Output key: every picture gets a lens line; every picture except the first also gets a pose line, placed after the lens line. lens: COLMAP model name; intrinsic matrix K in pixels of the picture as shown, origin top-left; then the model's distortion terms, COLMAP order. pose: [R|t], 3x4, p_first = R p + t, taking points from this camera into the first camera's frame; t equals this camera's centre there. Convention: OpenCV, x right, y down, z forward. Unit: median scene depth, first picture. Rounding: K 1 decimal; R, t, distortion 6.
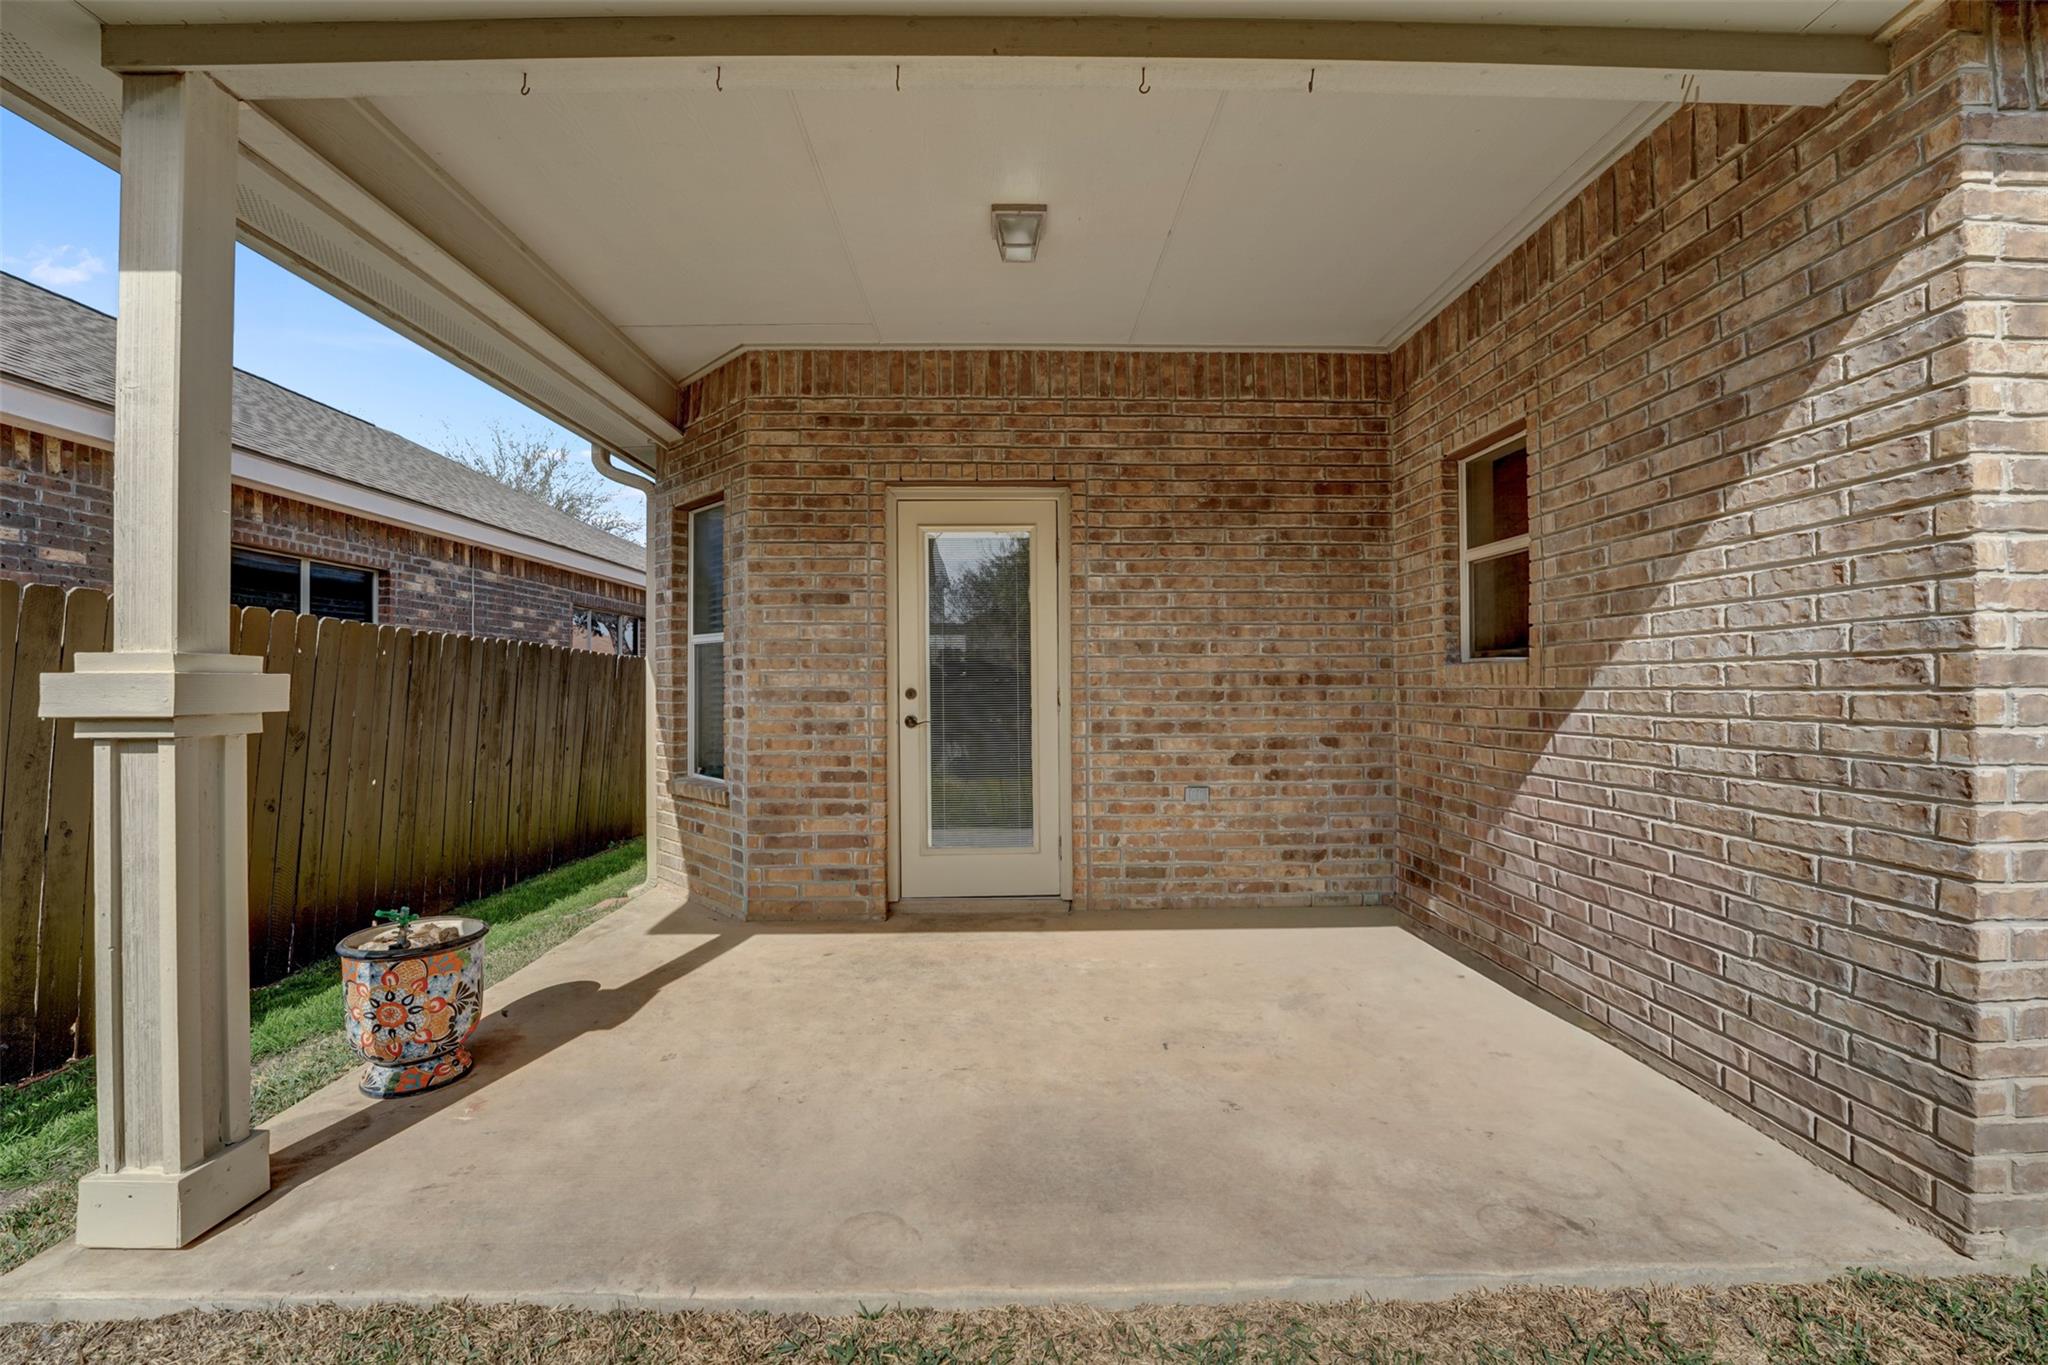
lens RADIAL K [[822.3, 0, 1017.8], [0, 822.3, 670.6], [0, 0, 1]] dist [-0.025915, 0.000741]
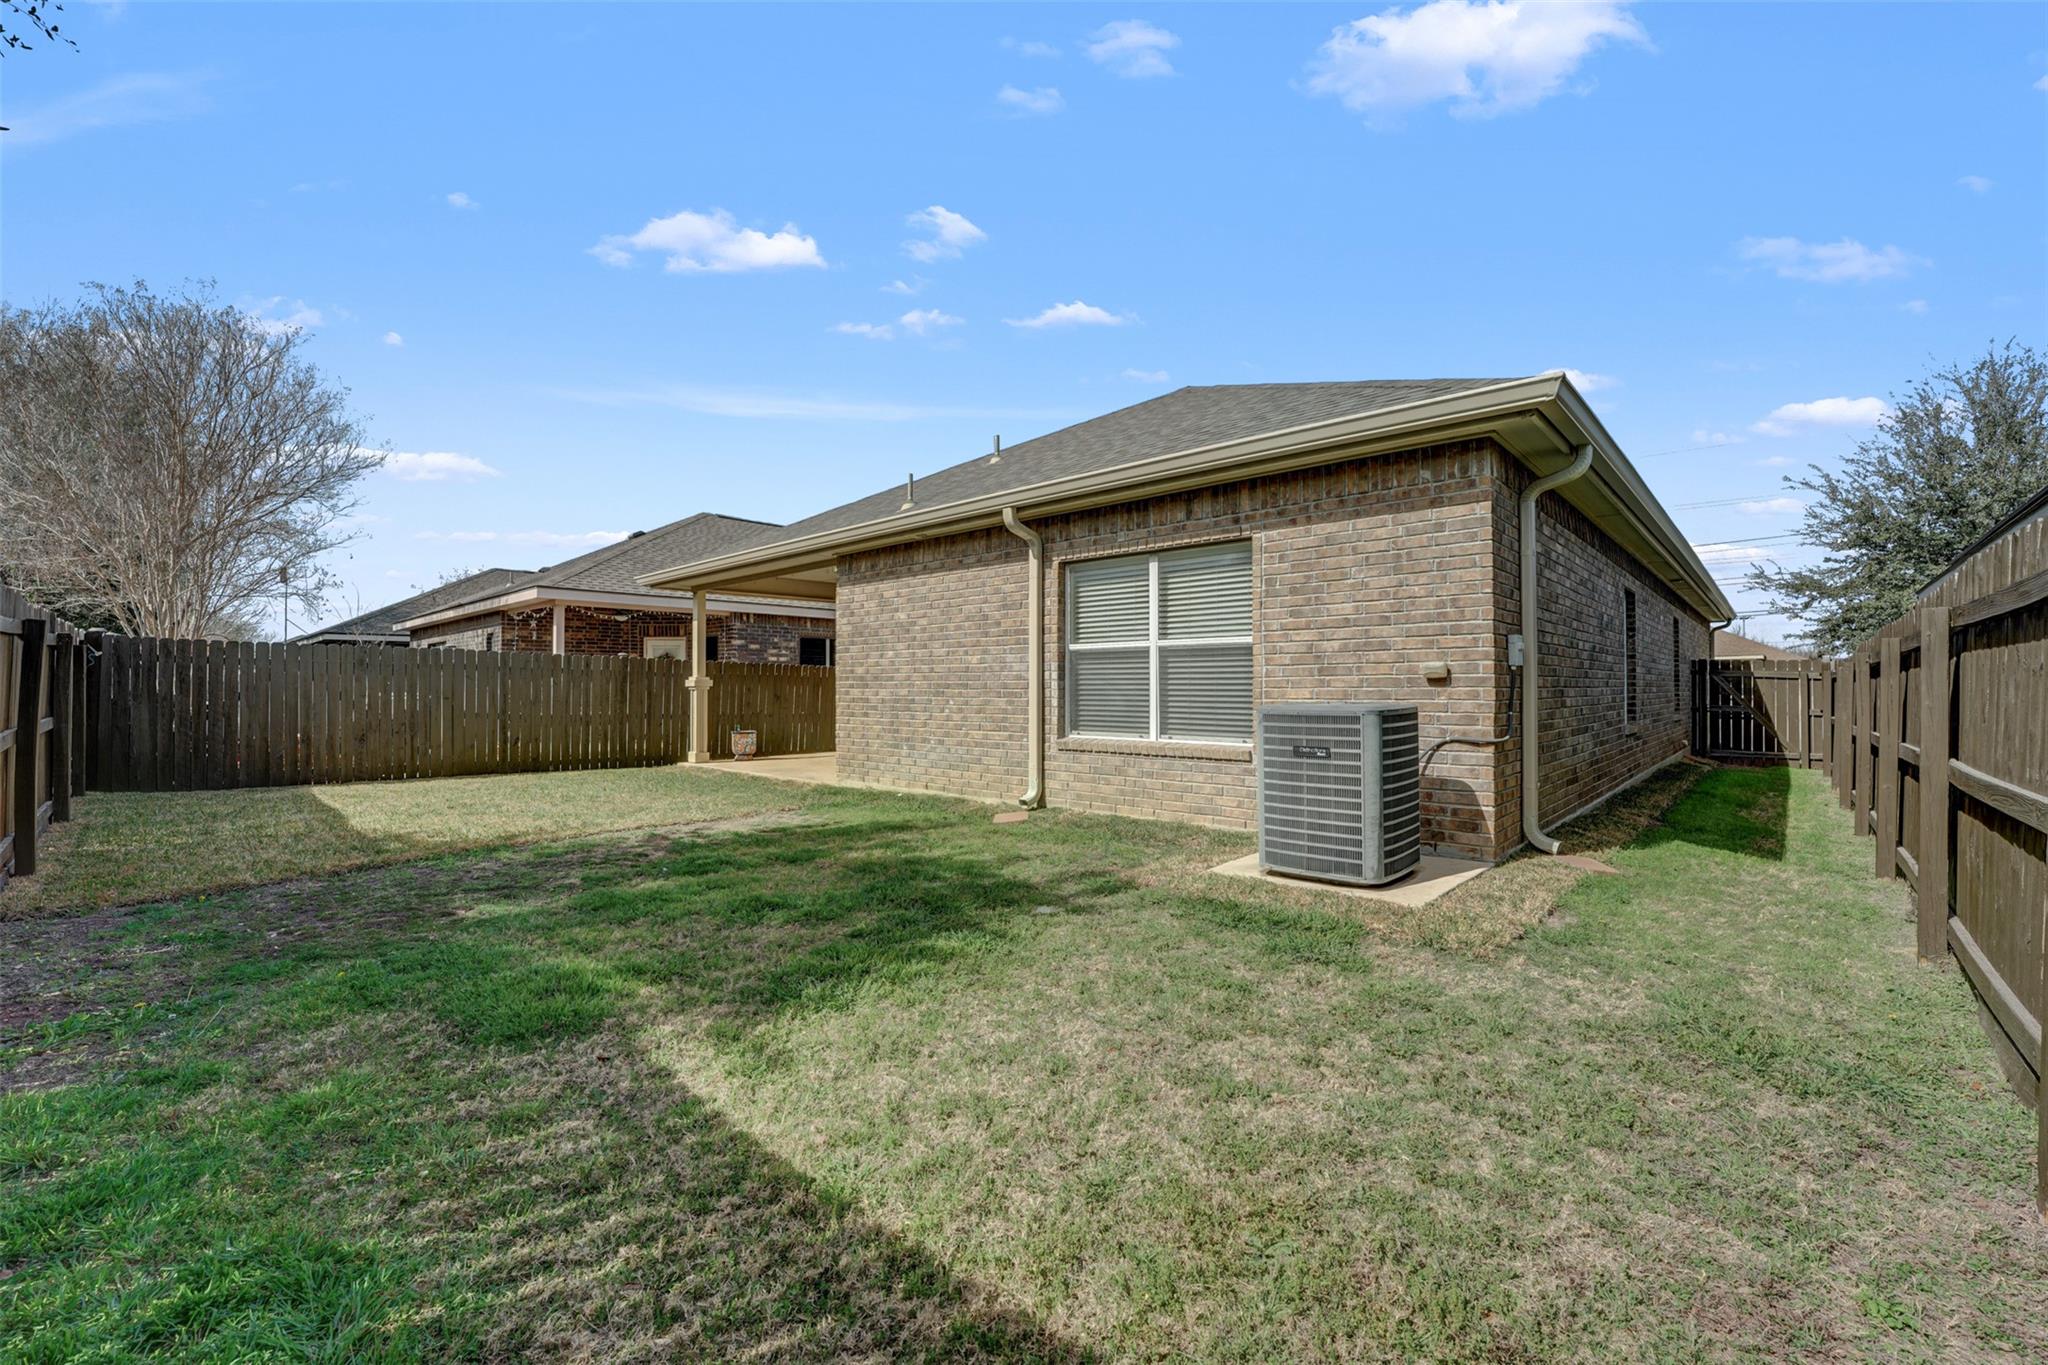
lens RADIAL K [[853.8, 0, 1034.3], [0, 853.8, 675.8], [0, 0, 1]] dist [-0.024721, 0.000011]
pose [[0.723210, -0.008508, -0.690576, 2.530606], [0.008627, 0.999957, -0.003284, 0.005615], [0.690574, -0.003583, 0.723253, -0.950951]]
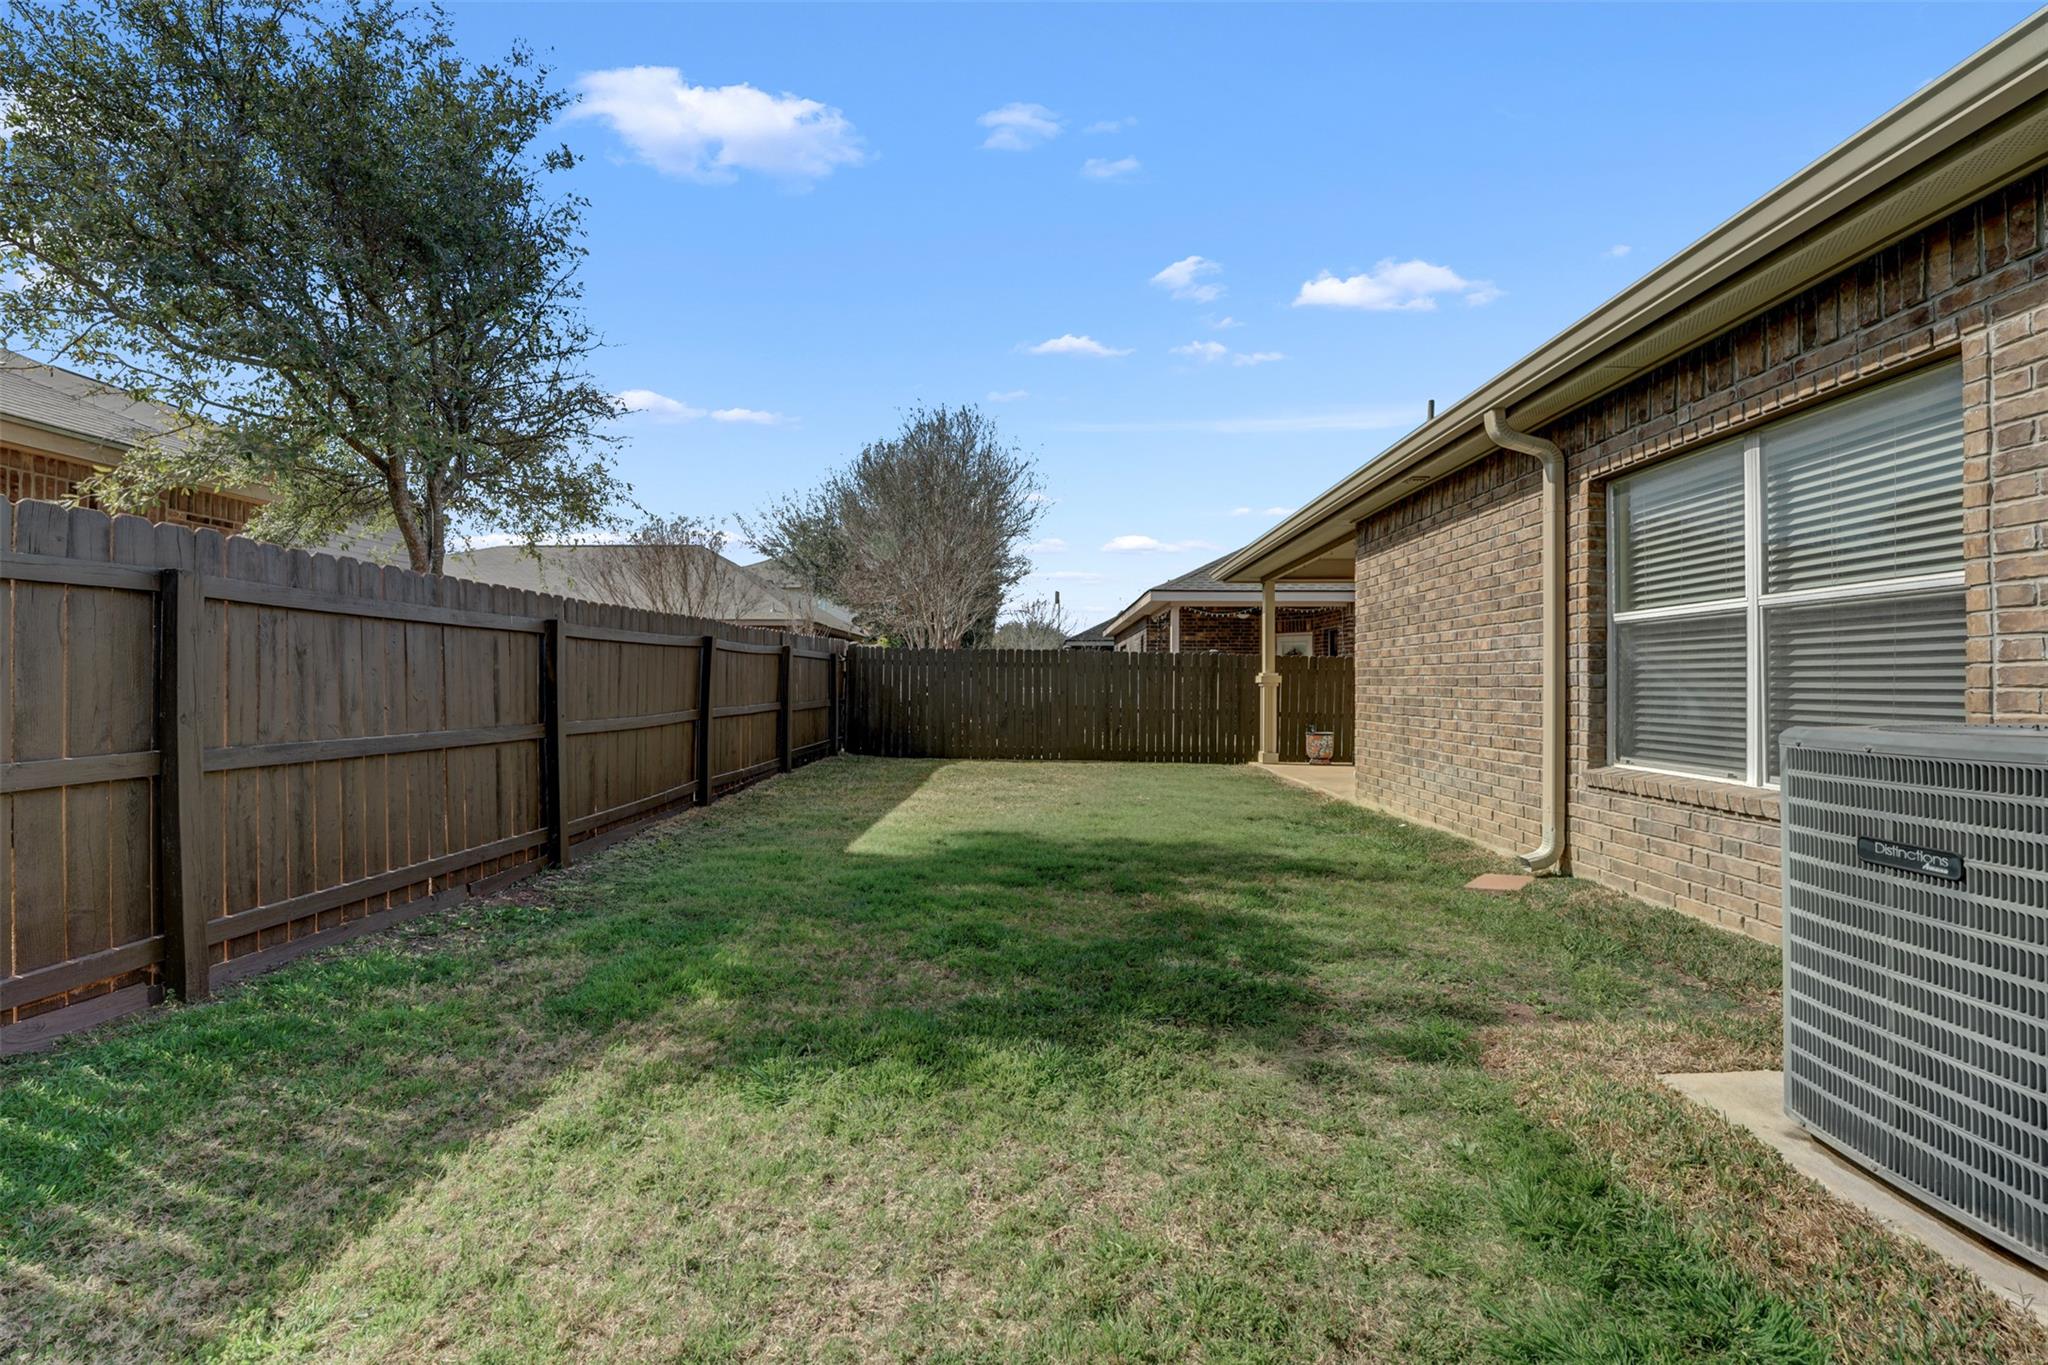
lens RADIAL K [[843.2, 0, 1012.0], [0, 843.2, 677.2], [0, 0, 1]] dist [-0.029949, 0.004453]
pose [[-0.050980, -0.006413, -0.998679, 2.438884], [0.008965, 0.999936, -0.006879, 0.015731], [0.998659, -0.009304, -0.050919, -0.293866]]
